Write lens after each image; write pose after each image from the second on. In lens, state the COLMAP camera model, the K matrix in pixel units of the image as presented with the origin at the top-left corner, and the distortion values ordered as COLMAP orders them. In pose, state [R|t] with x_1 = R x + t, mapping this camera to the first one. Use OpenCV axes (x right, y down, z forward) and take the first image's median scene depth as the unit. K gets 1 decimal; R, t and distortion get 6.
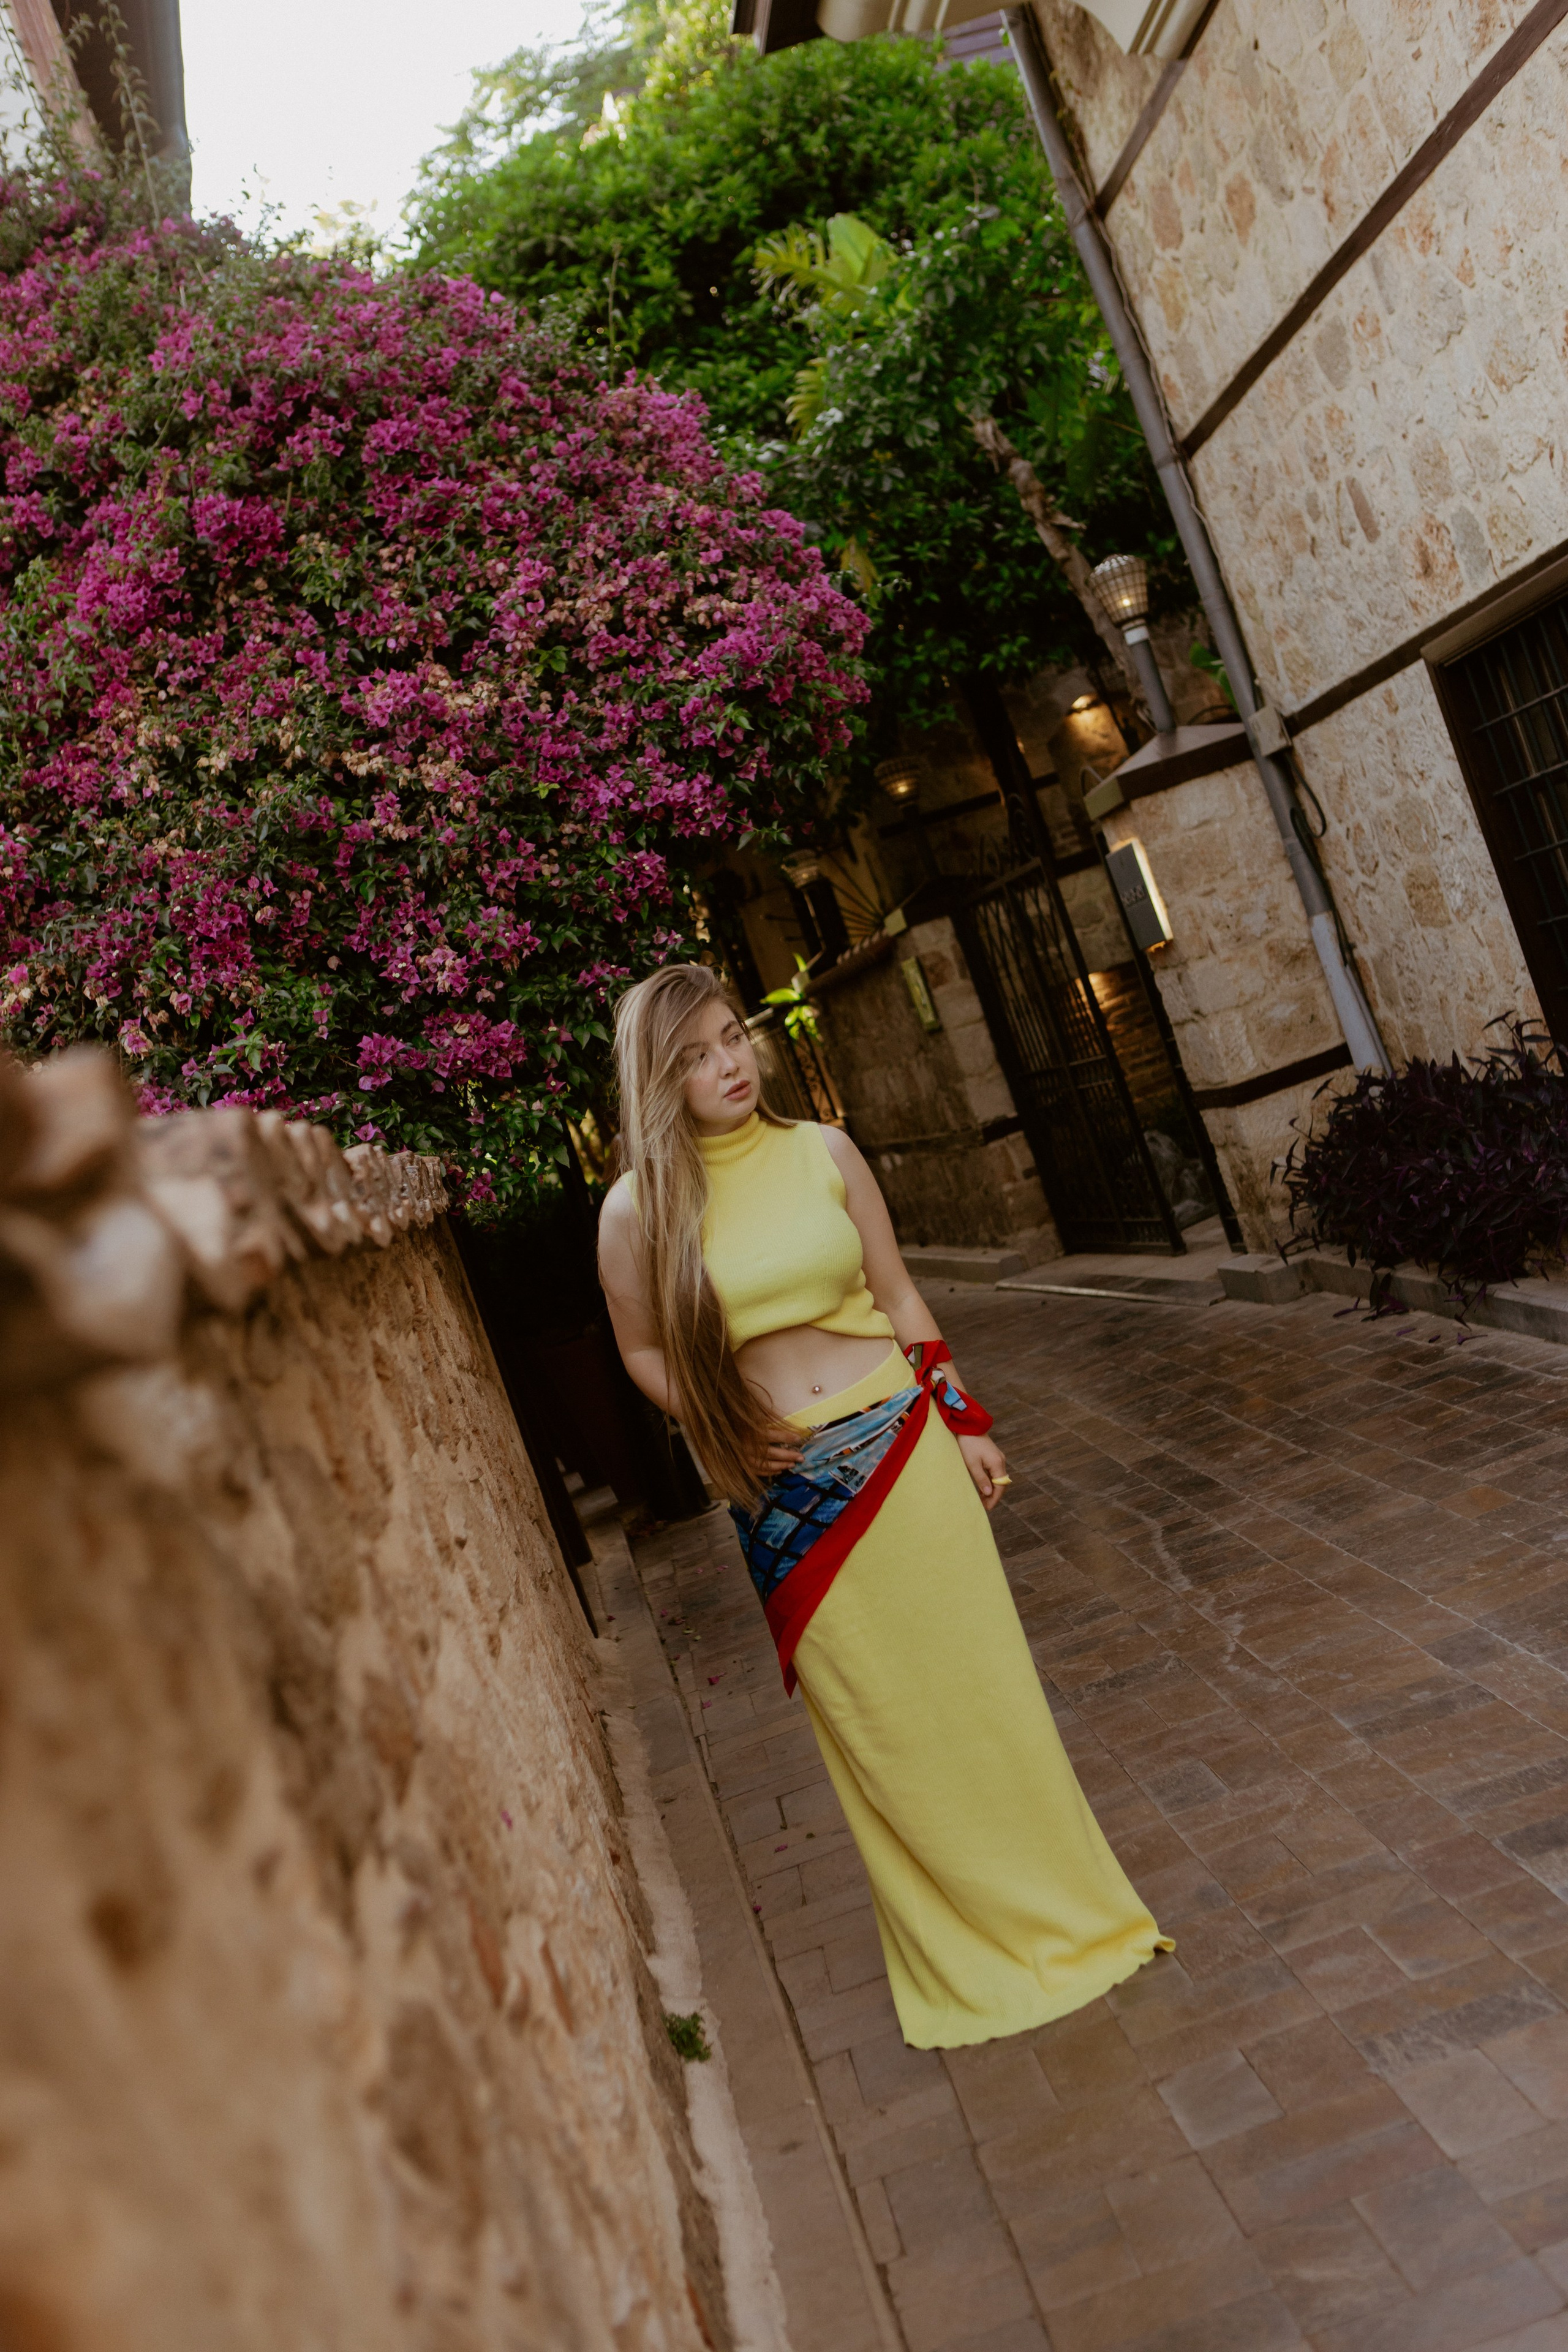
lens RADIAL K [[2592.5, 0, 792.6], [0, 2592.5, 1163.5], [0, 0, 1]] dist [-0.028670, 0.000000]
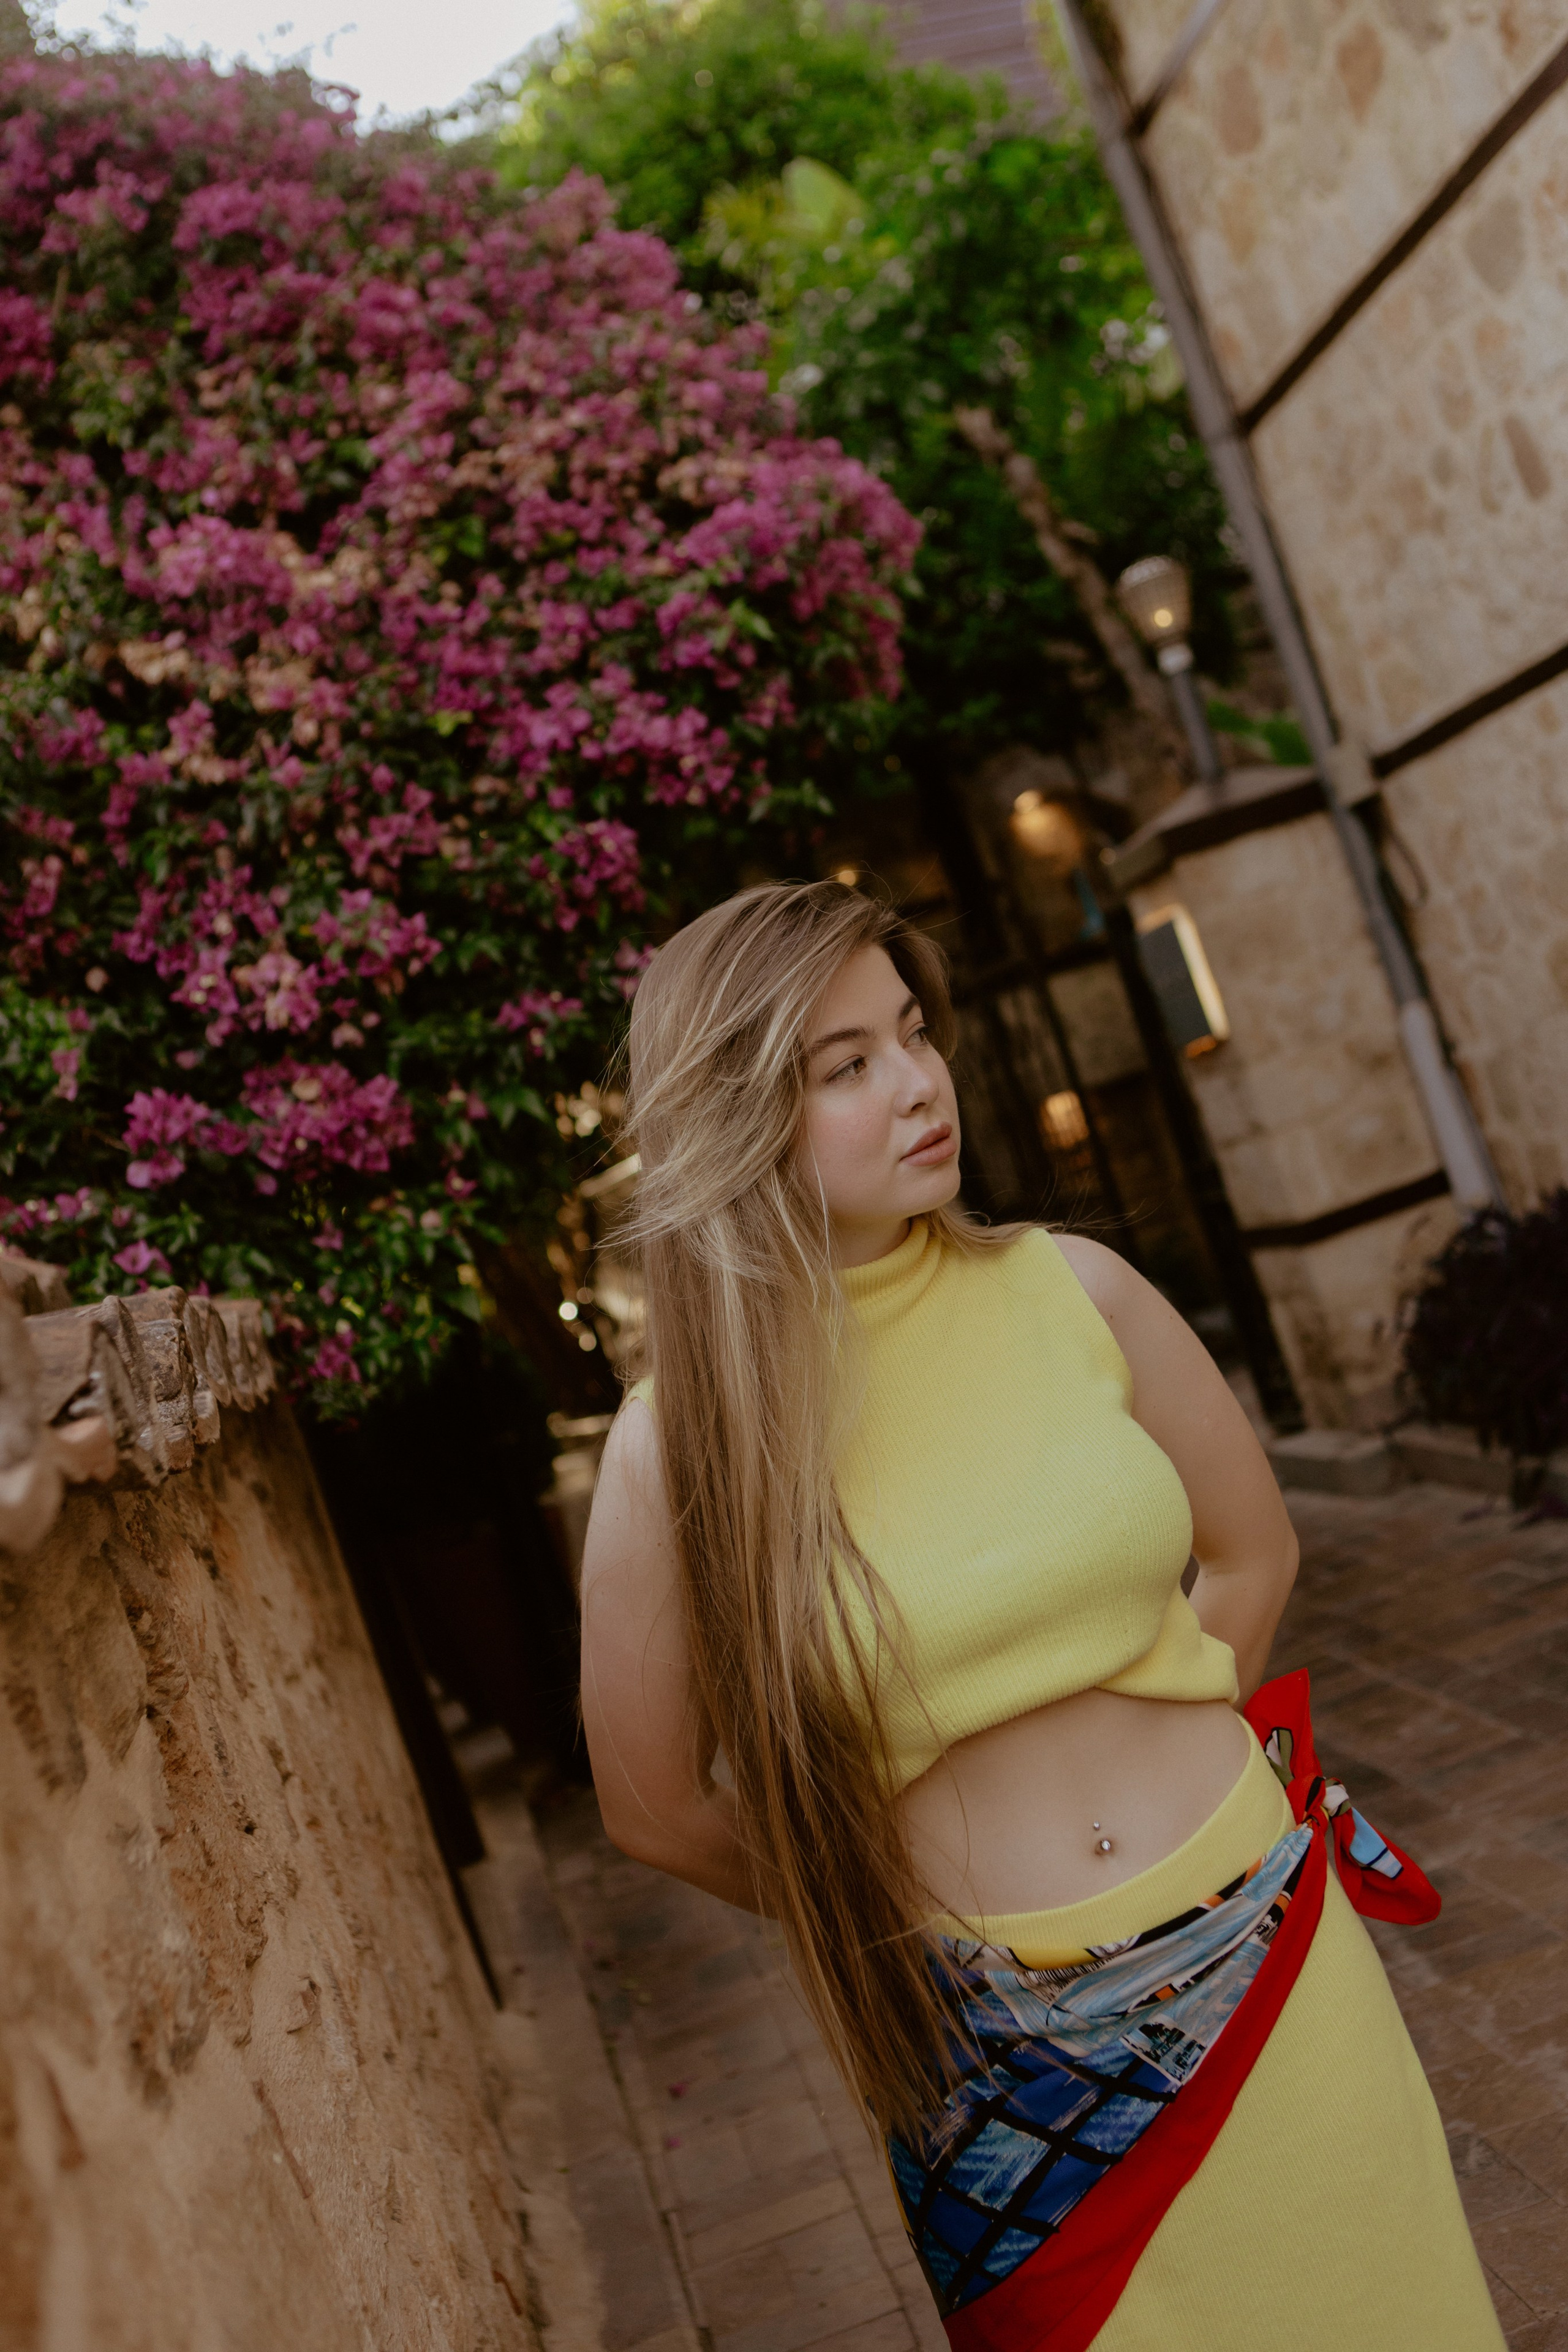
lens RADIAL K [[2592.5, 0, 770.5], [0, 2592.5, 1183.3], [0, 0, 1]] dist [-0.028670, 0.000000]
pose [[0.999128, 0.009816, 0.040571, -0.039055], [-0.007776, 0.998712, -0.050140, -0.000775], [-0.041011, 0.049780, 0.997918, 0.349830]]
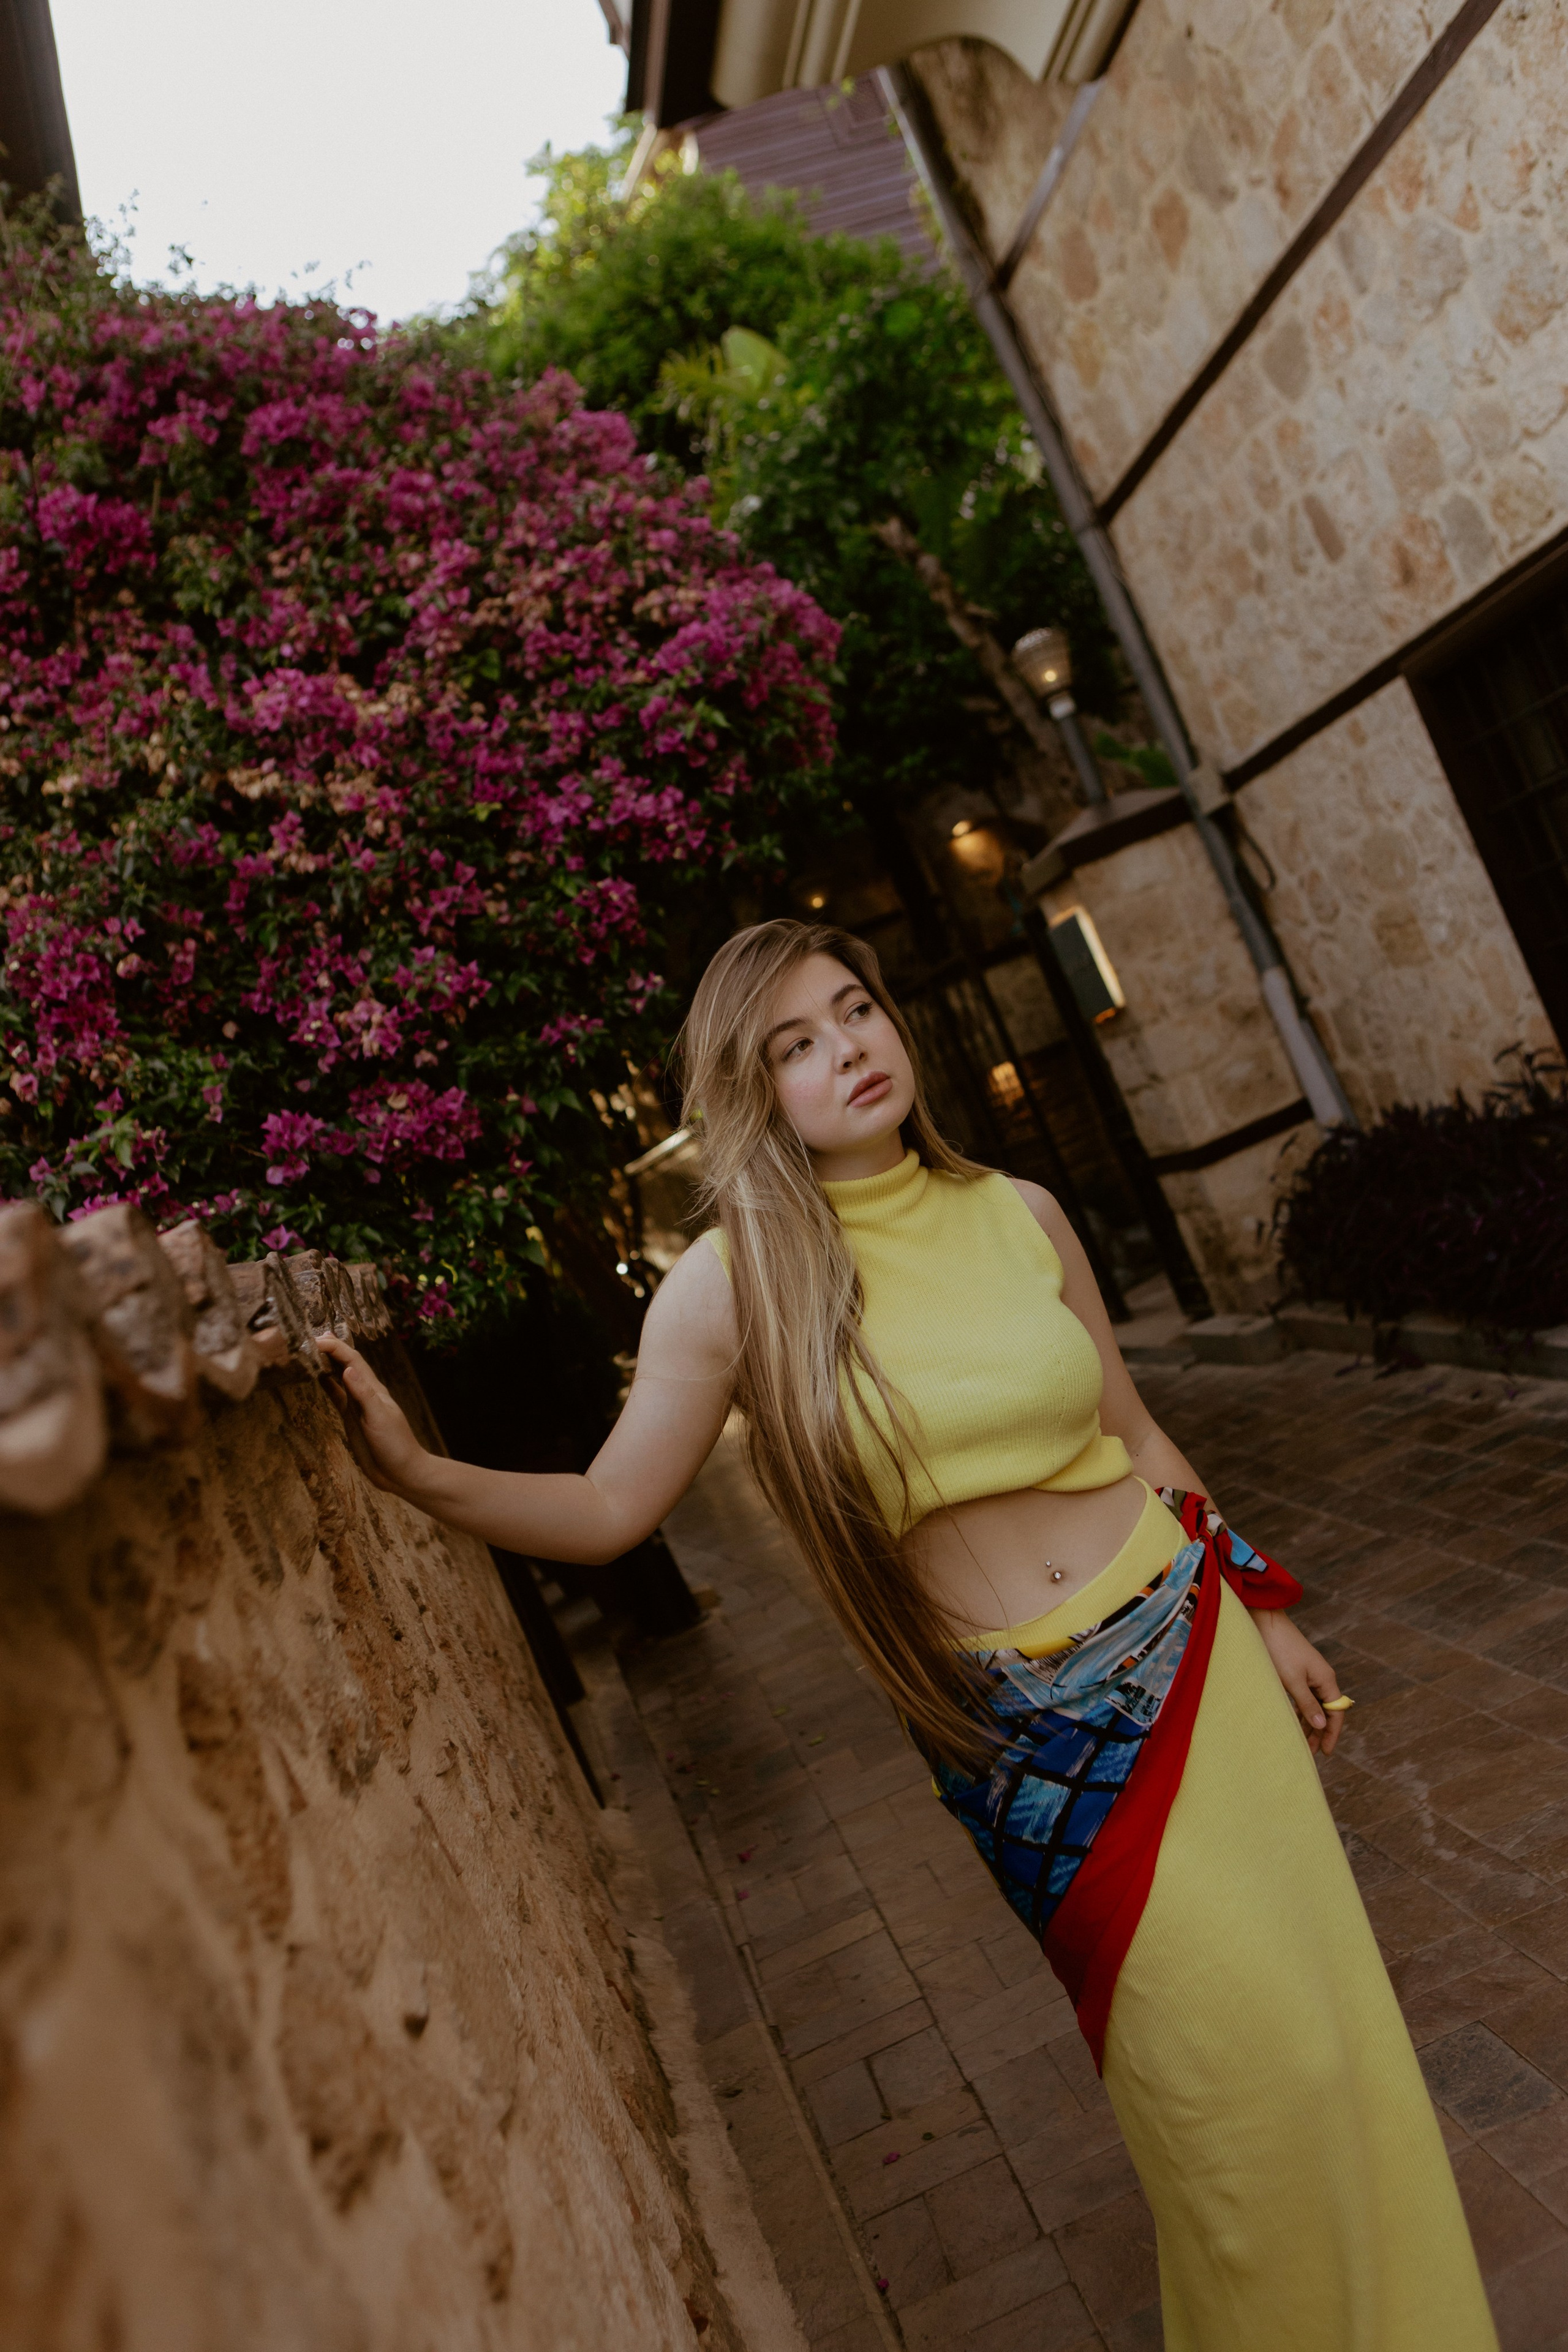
lens RADIAL K [[2125.8, 0, 775.4], [0, 2125.8, 1177.0], [0, 0, 1]] dist [0.006556, -0.026764]
pose [[0.997101, -0.066692, 0.036634, -0.033866], [0.068142, 0.996877, -0.039900, 0.004040], [-0.033858, 0.042280, 0.998532, 0.309977]]
